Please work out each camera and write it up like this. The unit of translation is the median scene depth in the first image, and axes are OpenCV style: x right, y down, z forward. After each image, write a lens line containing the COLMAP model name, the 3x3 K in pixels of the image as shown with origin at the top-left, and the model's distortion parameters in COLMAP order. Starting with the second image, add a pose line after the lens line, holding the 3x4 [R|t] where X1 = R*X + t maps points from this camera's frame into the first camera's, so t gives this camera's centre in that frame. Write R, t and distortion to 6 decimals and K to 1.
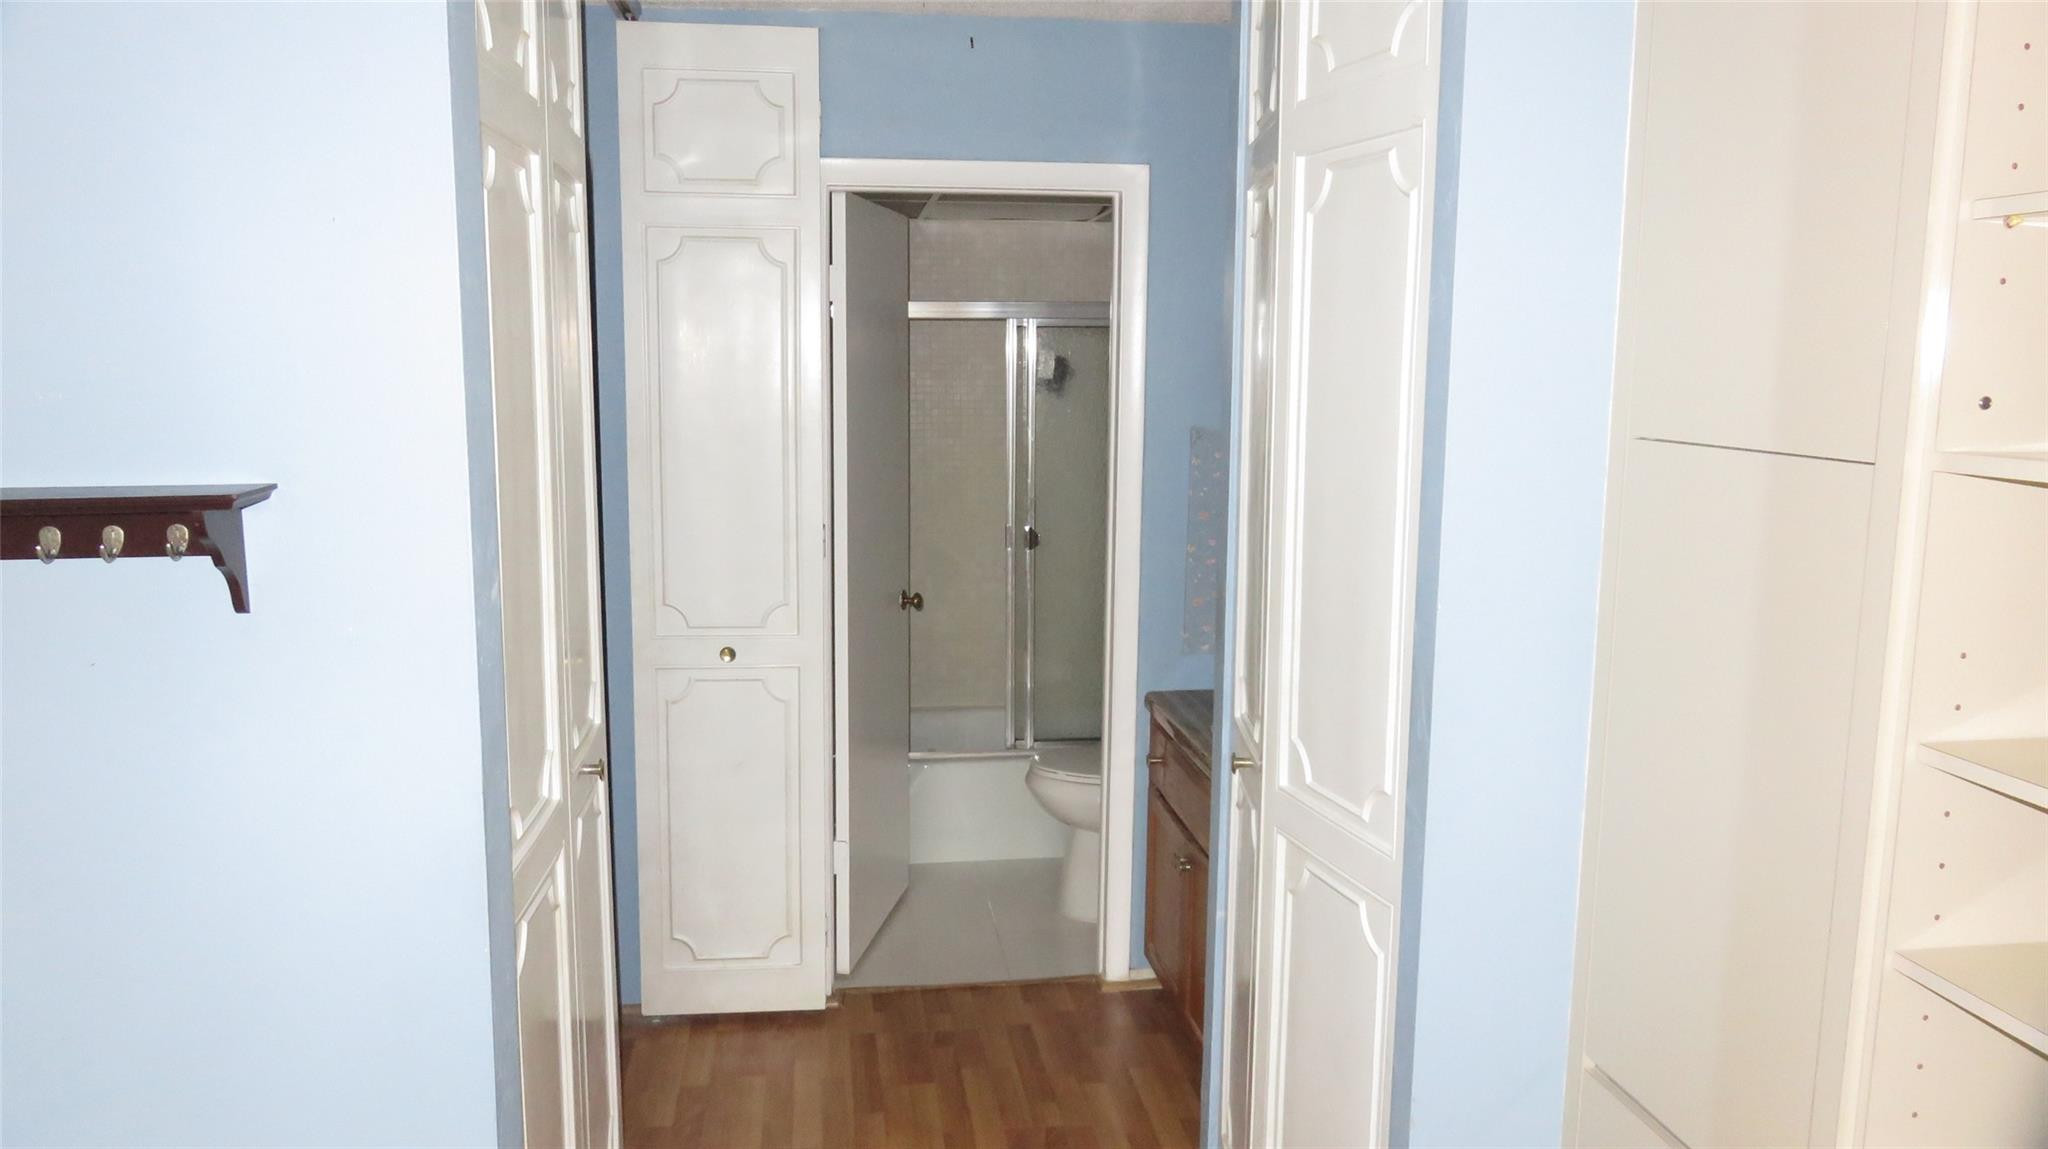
lens RADIAL K [[1526.2, 0, 1024.0], [0, 1526.2, 574.5], [0, 0, 1]] dist [-0.008740, 0.001450]
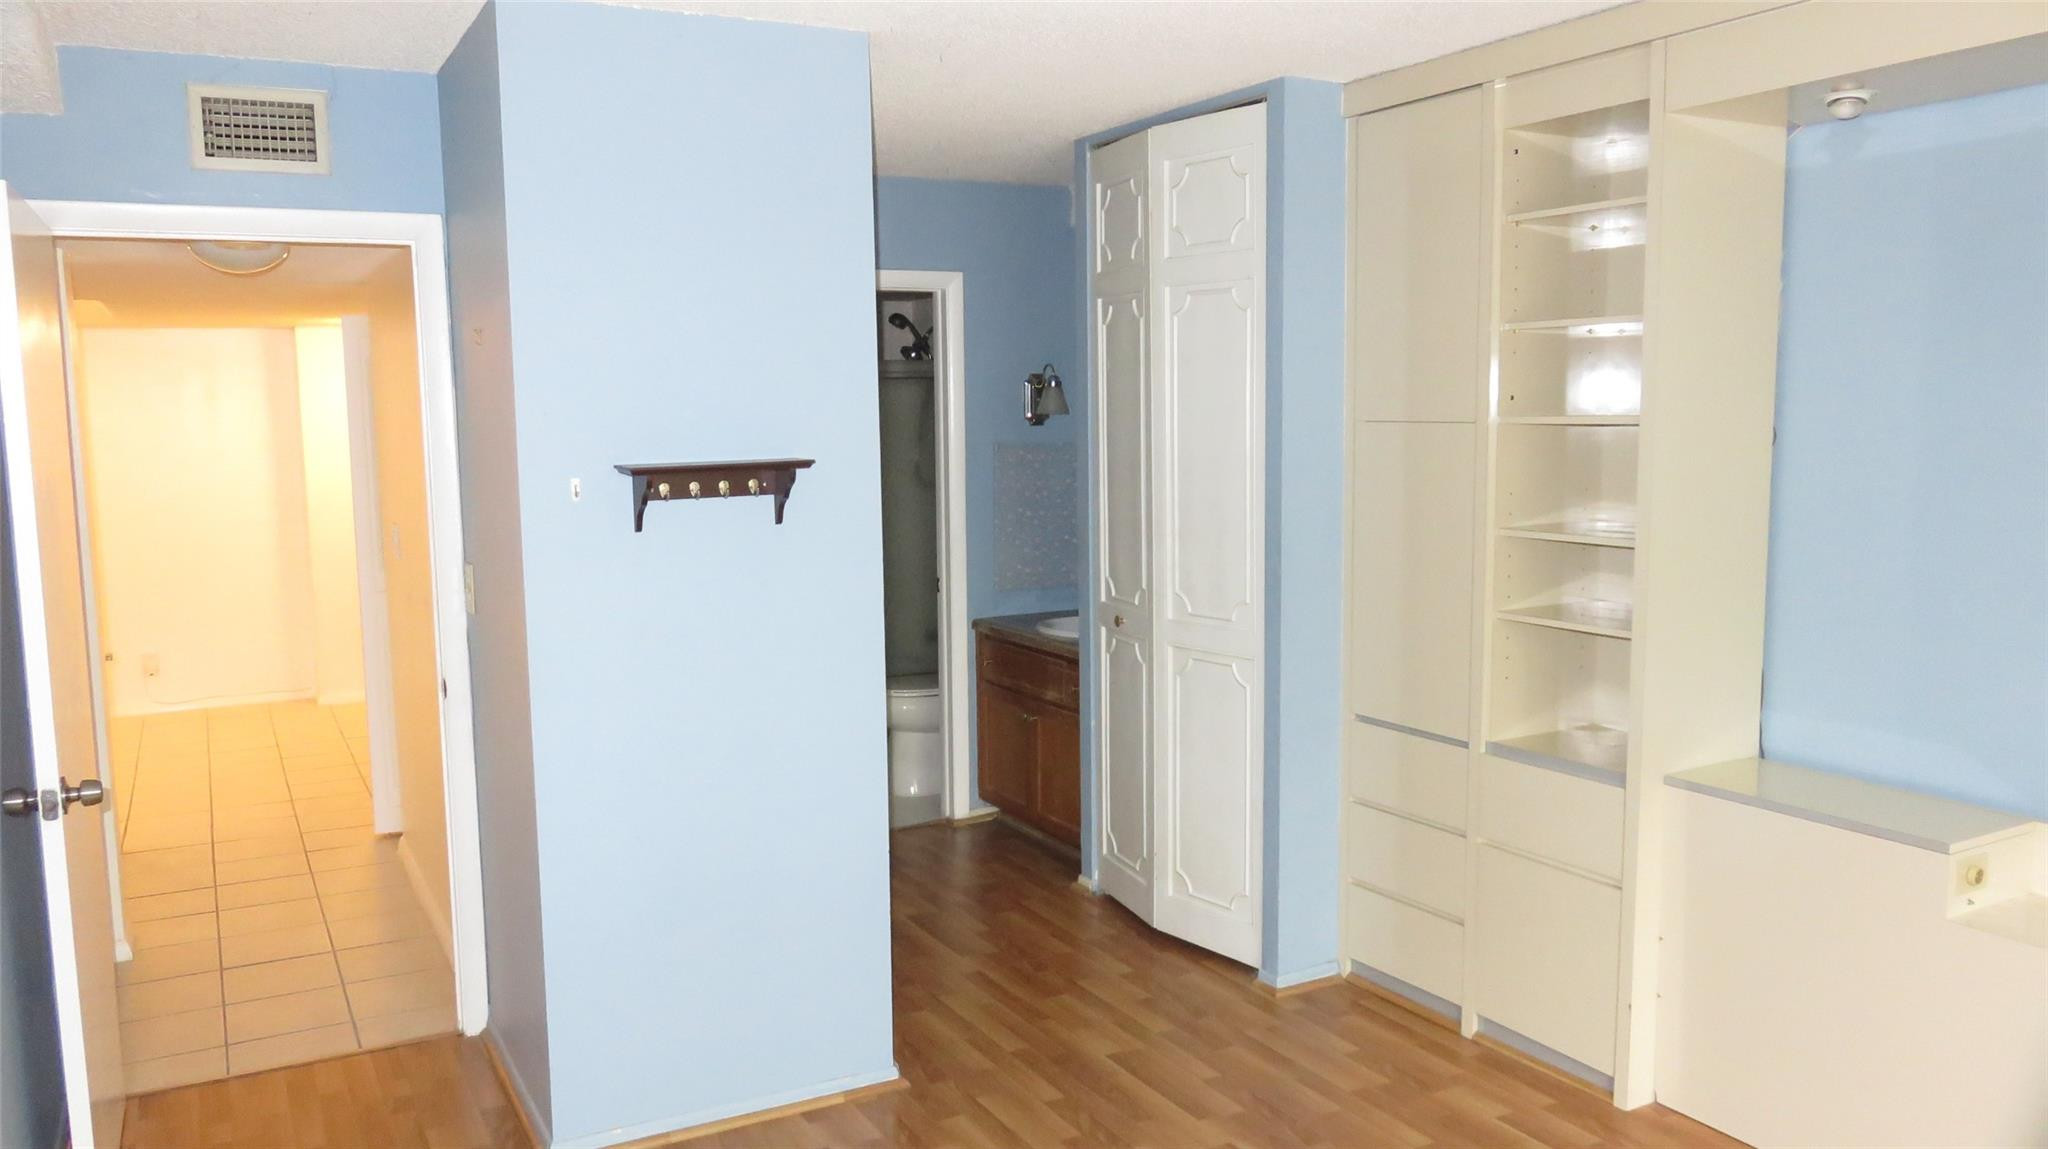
lens RADIAL K [[1539.9, 0, 1014.4], [0, 1539.9, 602.1], [0, 0, 1]] dist [-0.044450, -0.001270]
pose [[0.931508, -0.061198, 0.358535, -0.438250], [0.067693, 0.997691, -0.005578, 0.072703], [-0.357366, 0.029466, 0.933499, -0.442056]]
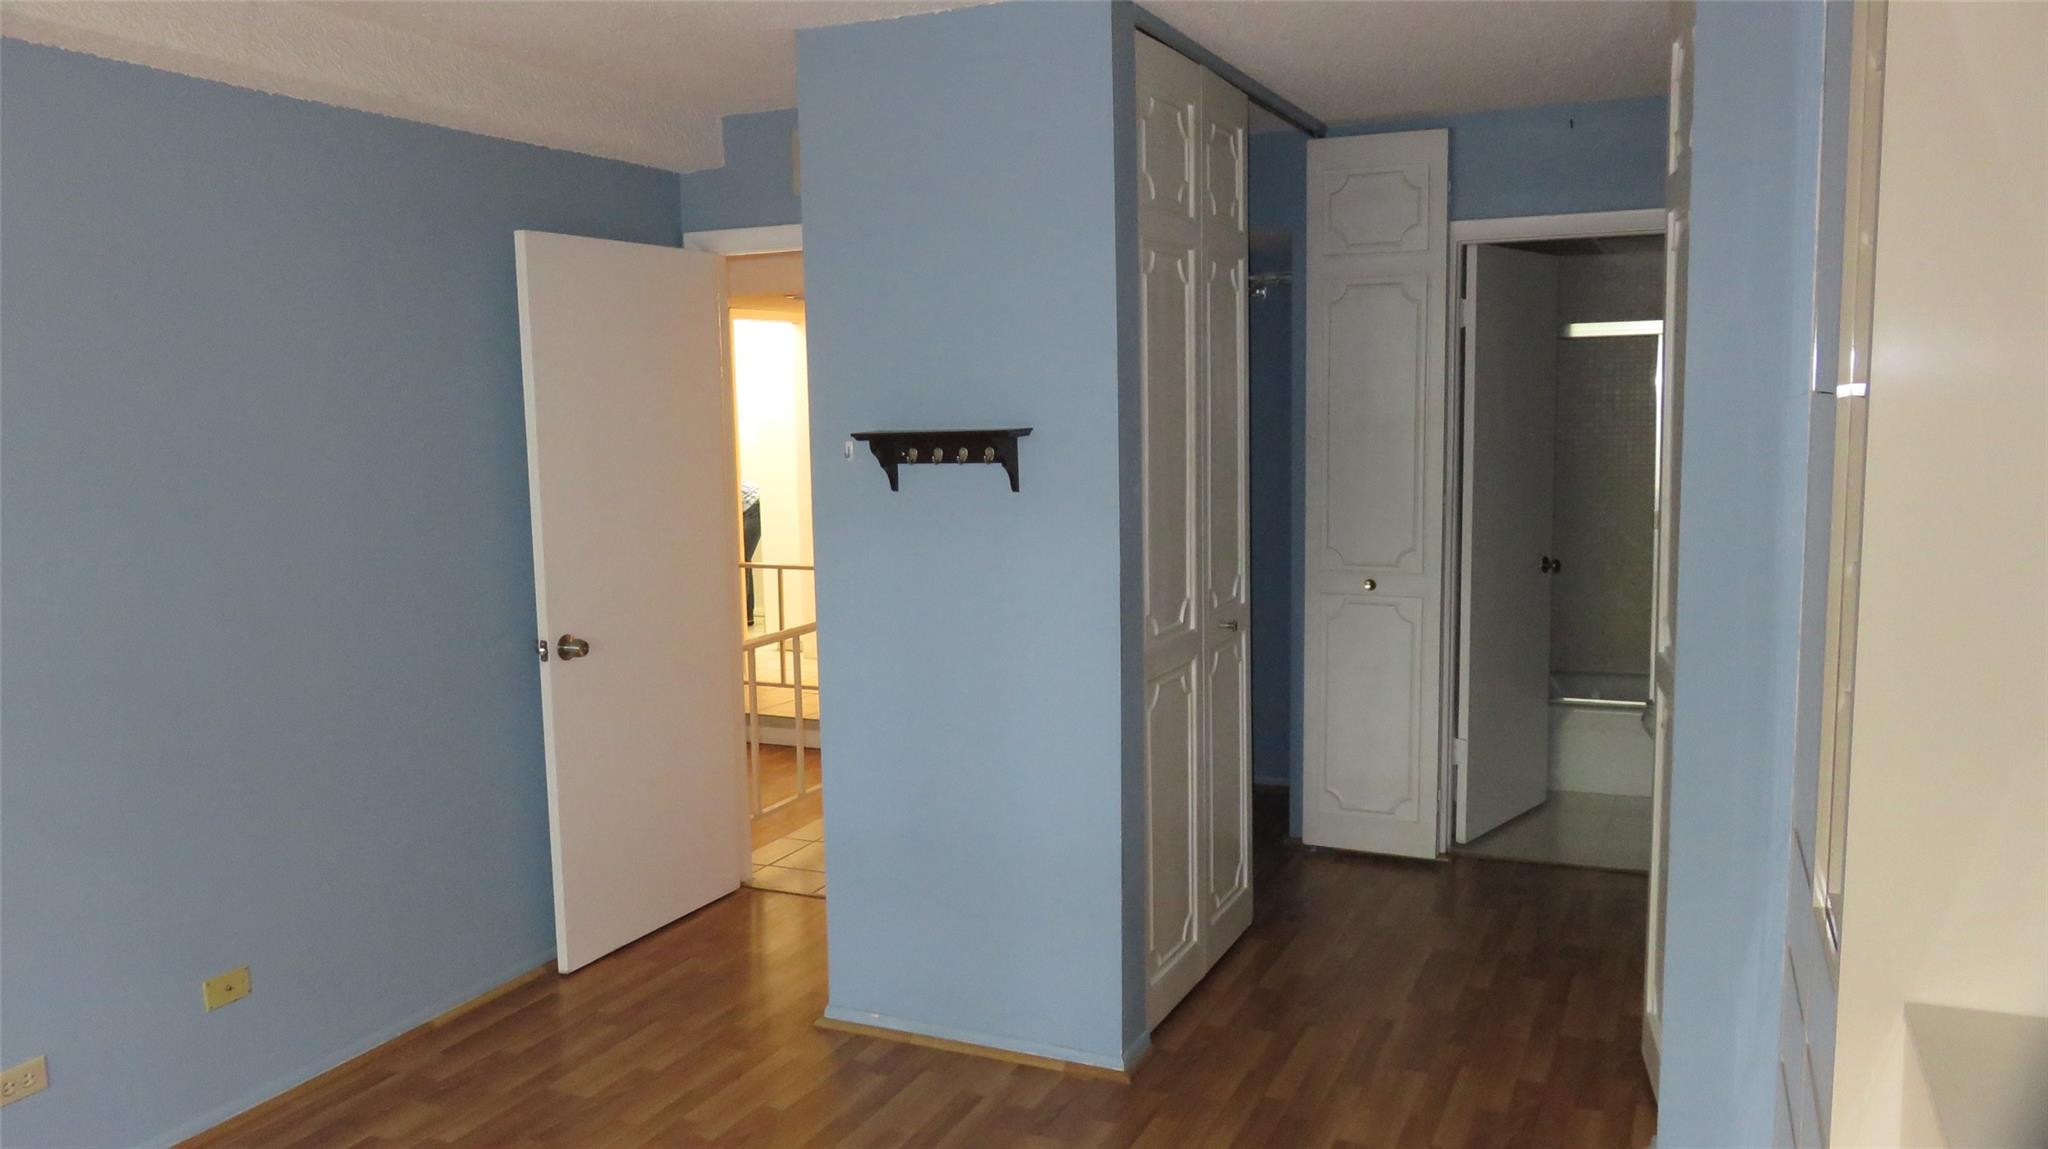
lens RADIAL K [[1526.2, 0, 1024.0], [0, 1526.2, 574.5], [0, 0, 1]] dist [-0.008740, 0.001450]
pose [[0.845708, 0.042702, -0.531934, 0.271858], [-0.054719, 0.998478, -0.006842, 0.068969], [0.530833, 0.034893, 0.846758, -0.332152]]
